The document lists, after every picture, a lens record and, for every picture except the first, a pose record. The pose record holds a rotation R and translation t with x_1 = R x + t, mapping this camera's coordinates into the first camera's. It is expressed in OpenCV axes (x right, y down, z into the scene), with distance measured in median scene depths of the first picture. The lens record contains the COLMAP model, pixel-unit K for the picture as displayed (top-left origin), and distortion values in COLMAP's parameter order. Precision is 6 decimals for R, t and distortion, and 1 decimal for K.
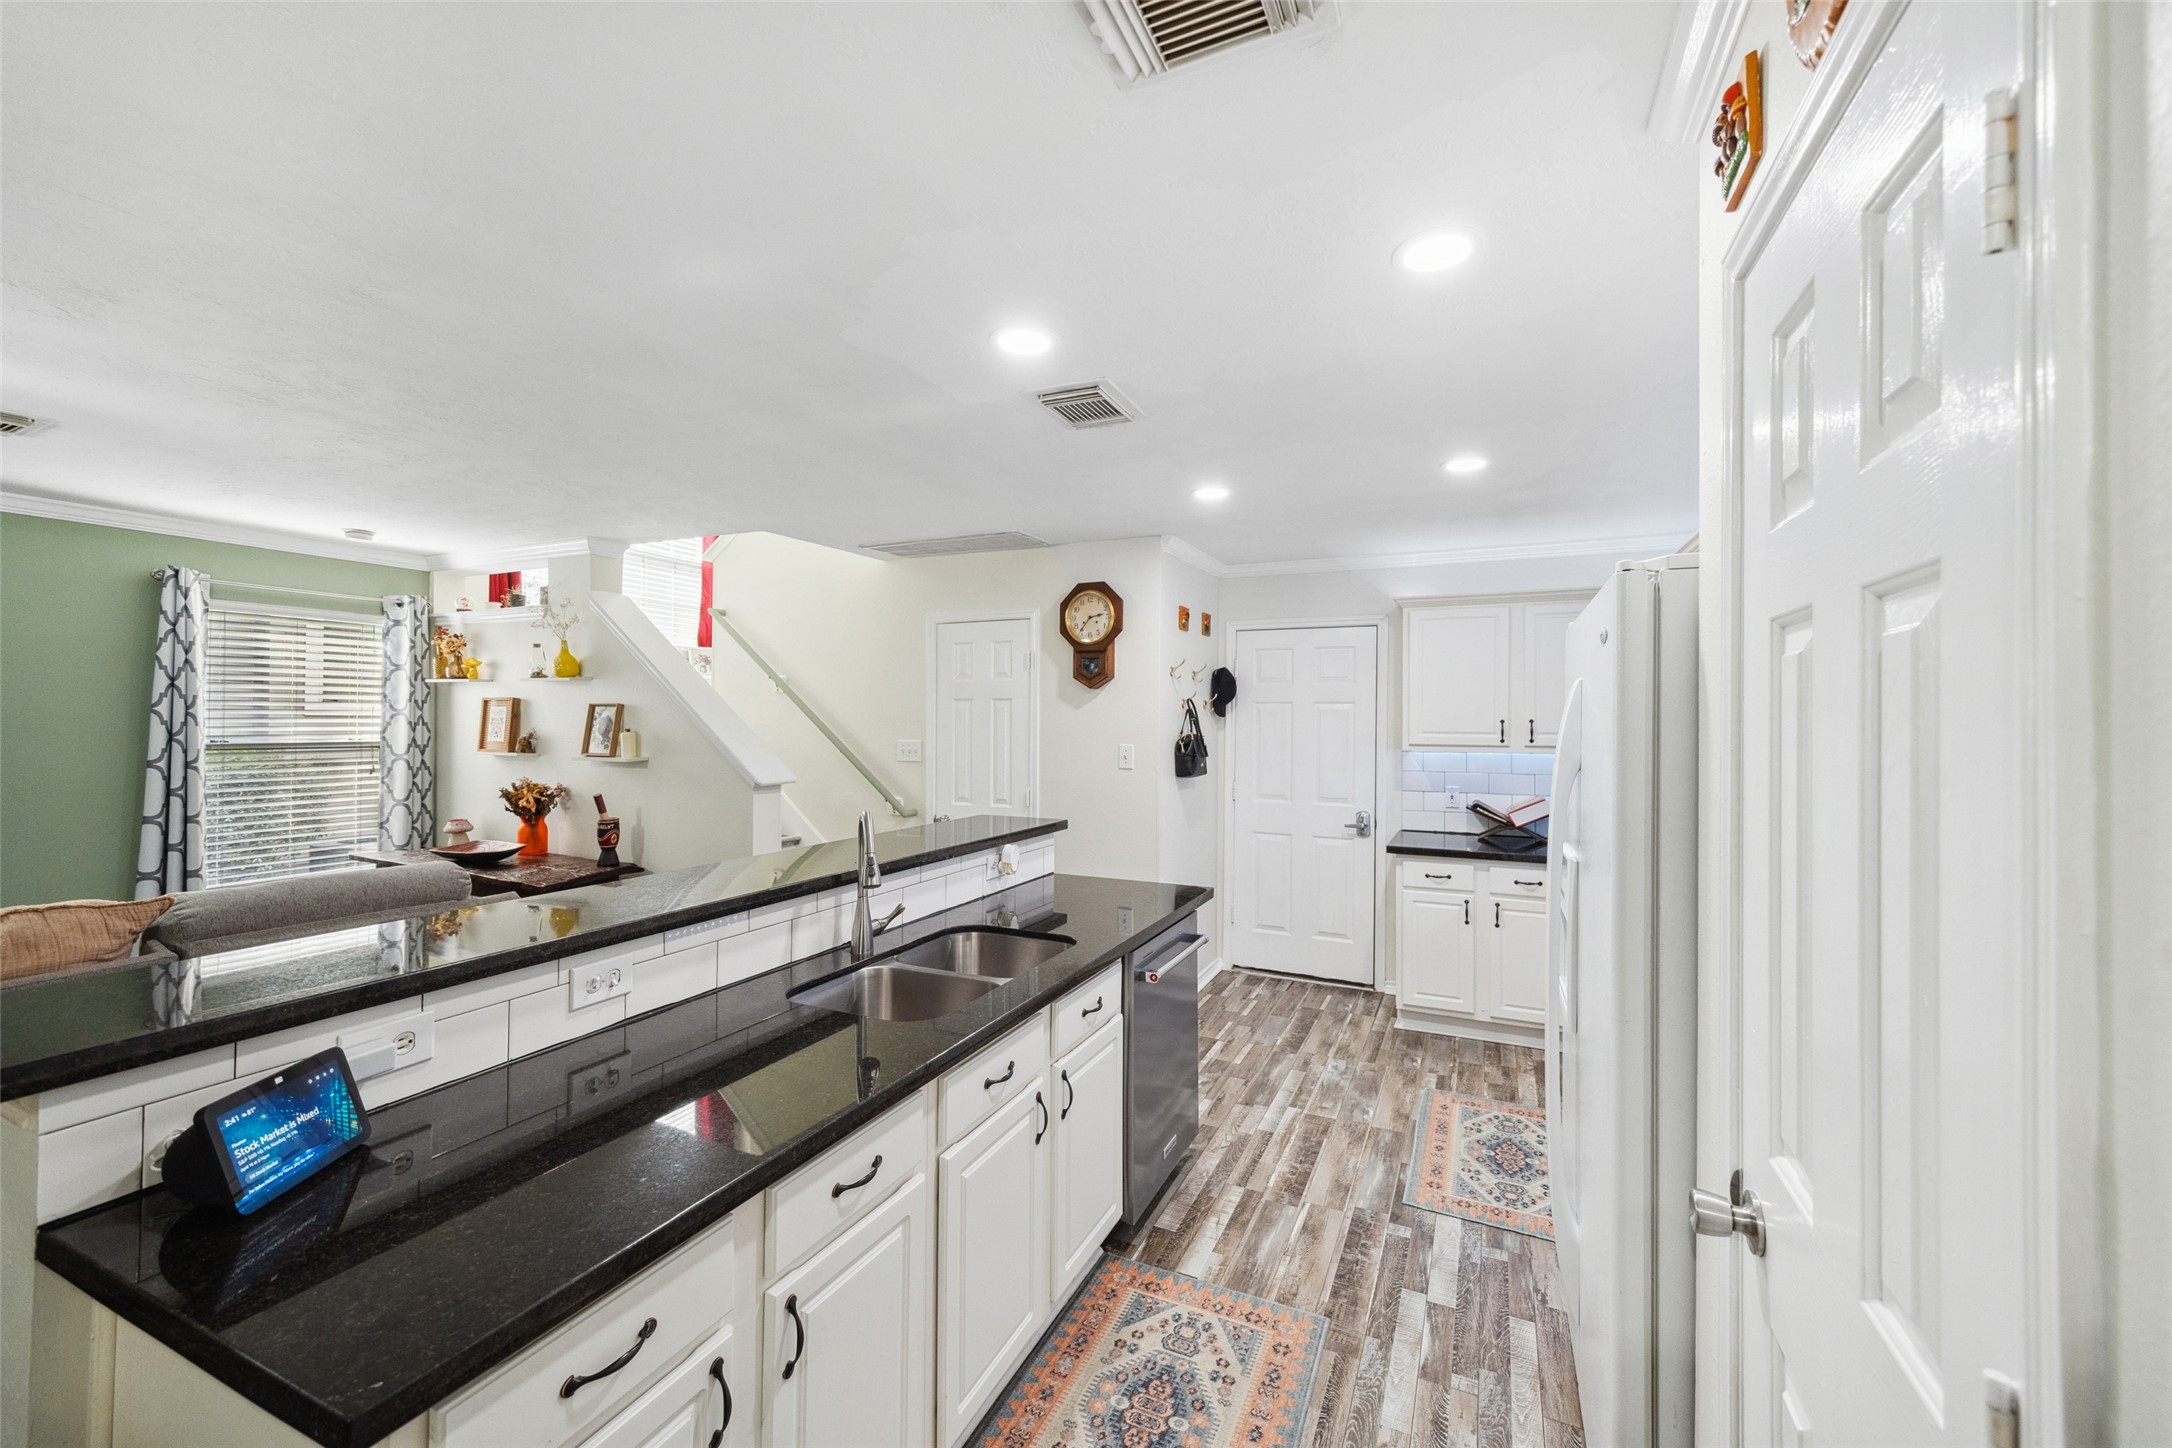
lens RADIAL K [[814.3, 0, 1114.0], [0, 814.3, 718.2], [0, 0, 1]] dist [-0.003356, 0.000249]
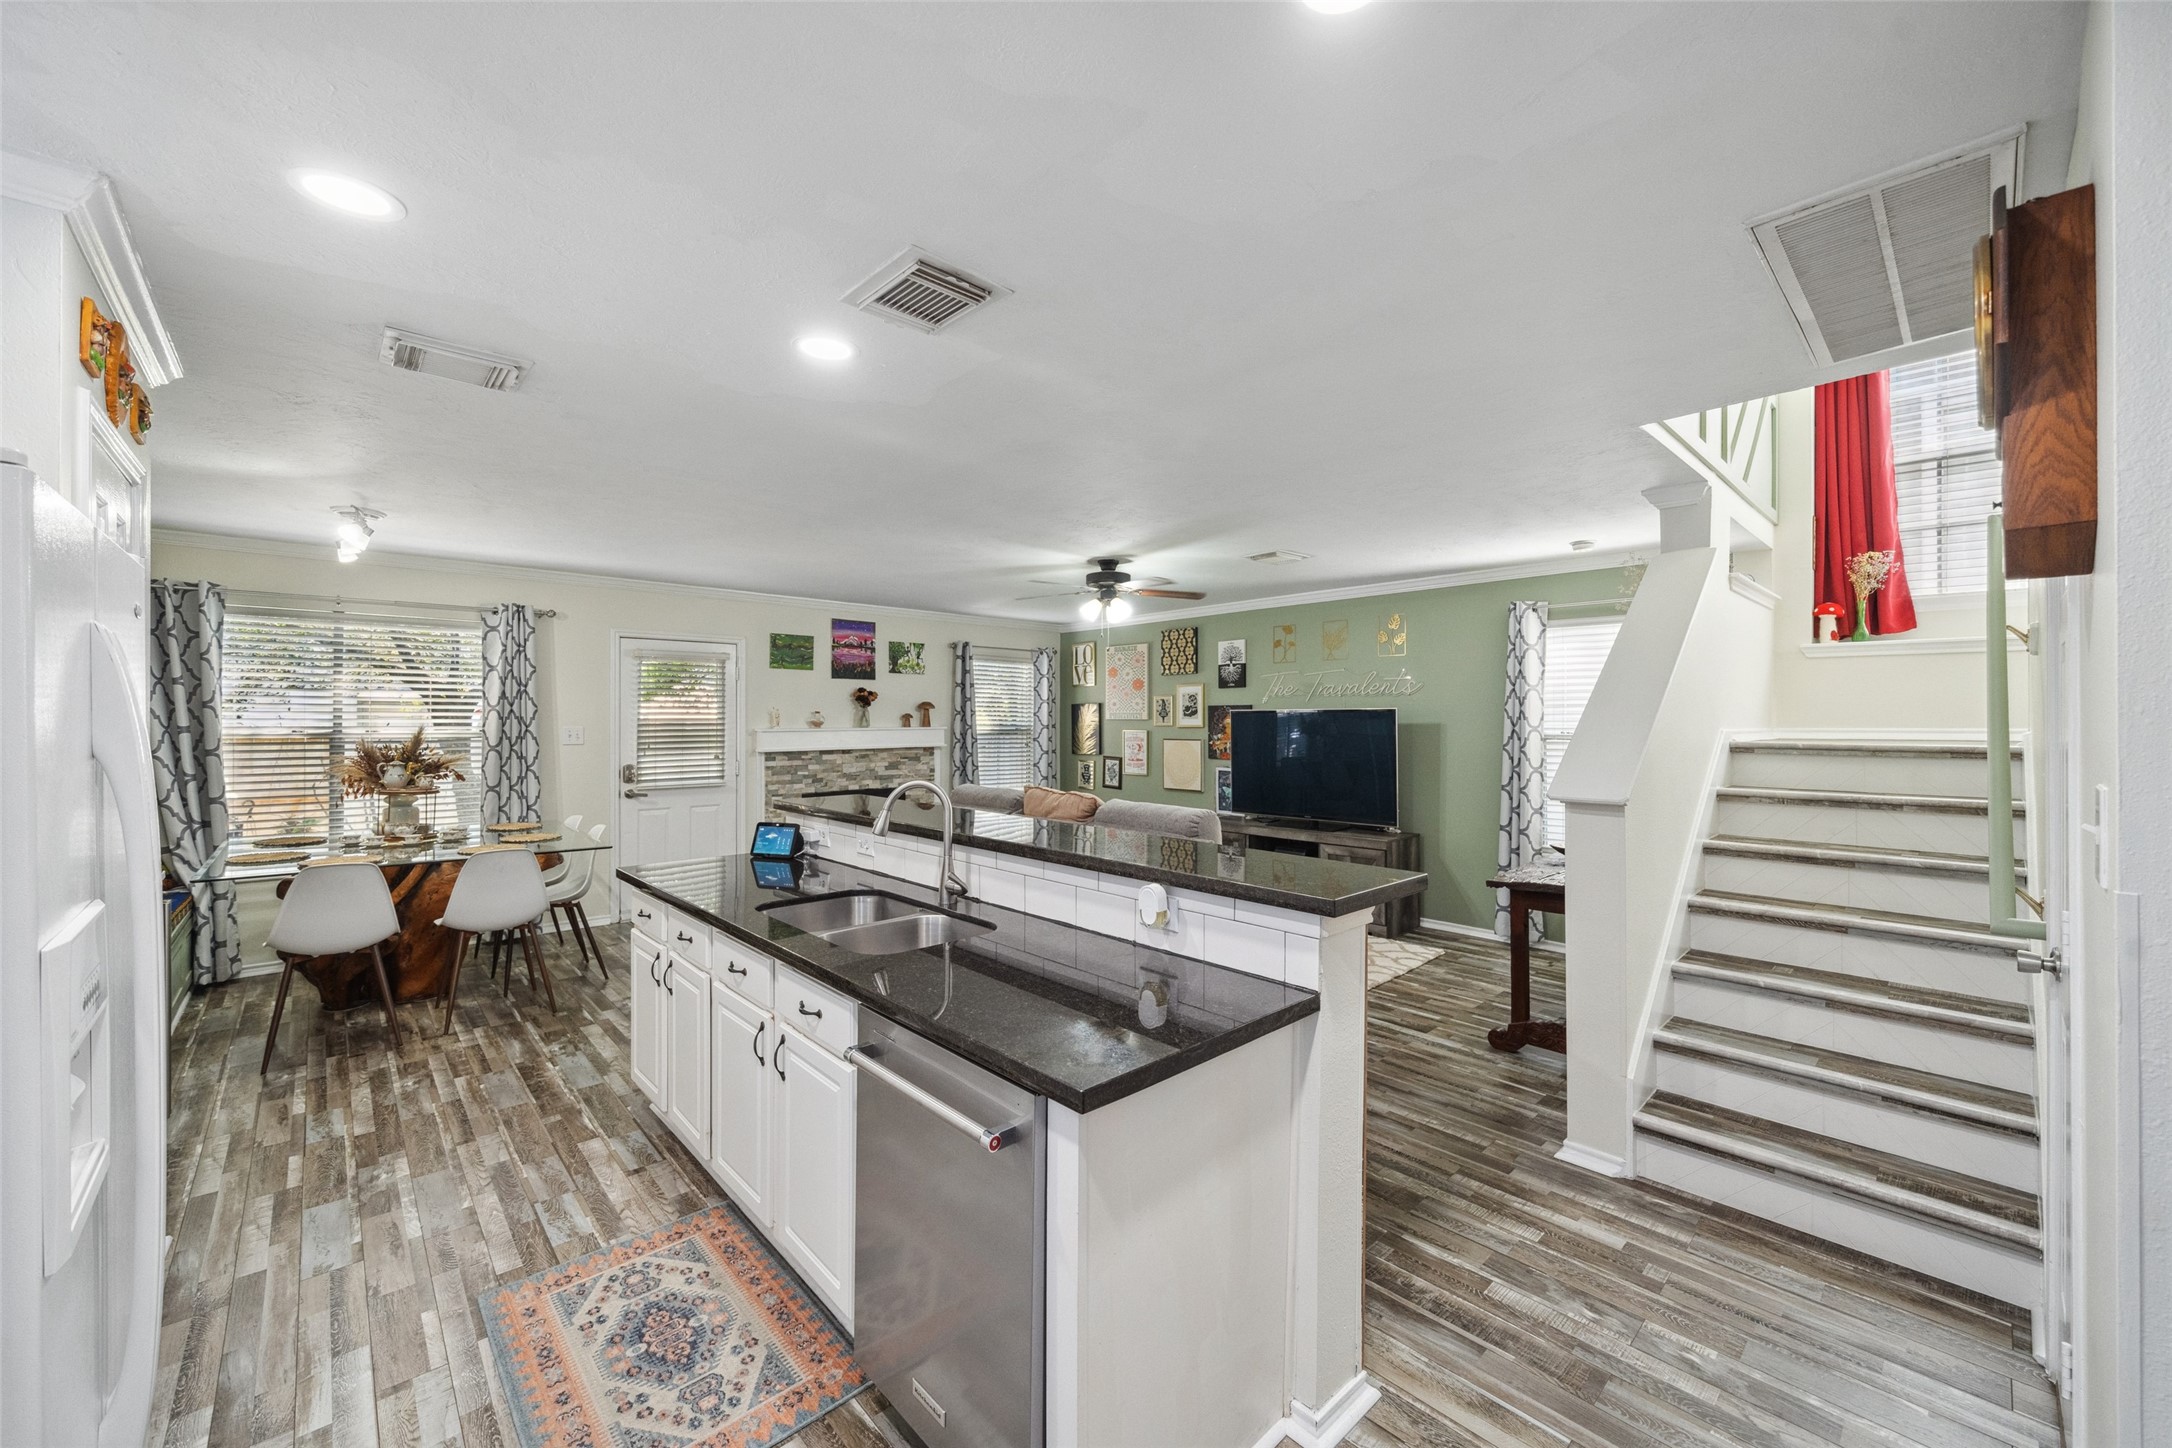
lens RADIAL K [[814.3, 0, 1085.5], [0, 814.3, 724.7], [0, 0, 1]] dist [-0.003356, 0.000249]
pose [[-0.390455, 0.001760, -0.920620, 0.361453], [0.002829, 0.999996, 0.000712, 0.013562], [0.920618, -0.002327, -0.390458, 0.845477]]
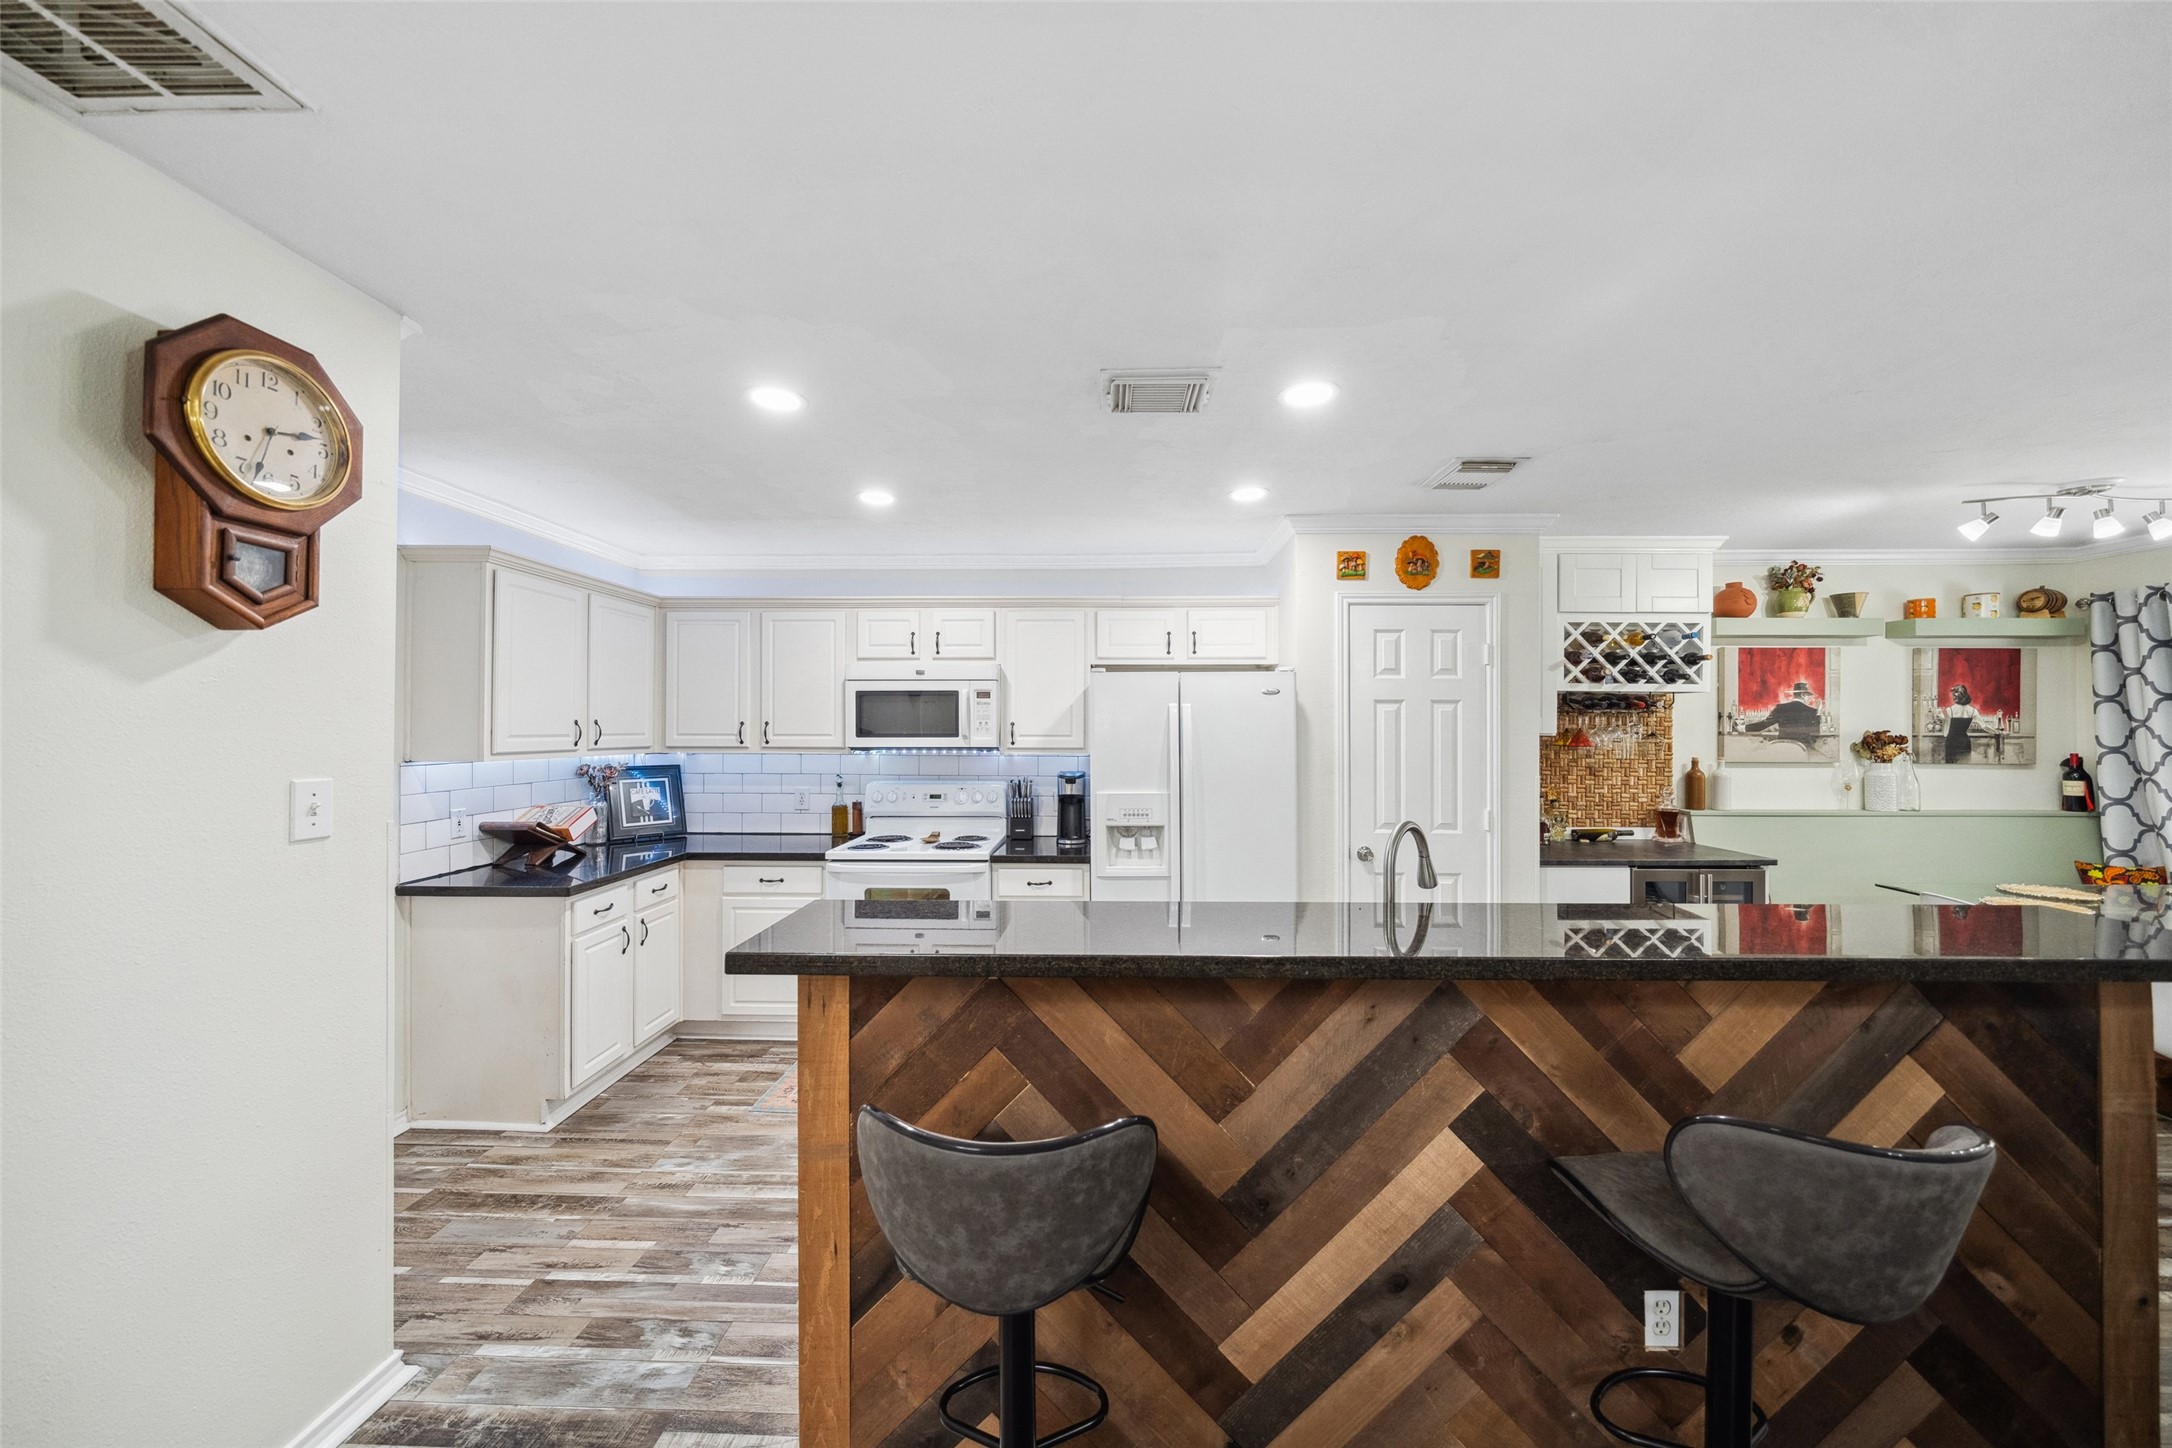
lens RADIAL K [[763.7, 0, 1080.1], [0, 763.7, 717.0], [0, 0, 1]] dist [-0.004395, 0.000266]
pose [[-0.379895, 0.005690, 0.925012, -0.497737], [-0.010997, 0.999883, -0.010666, 0.001559], [-0.924964, -0.014224, -0.379787, 0.834297]]
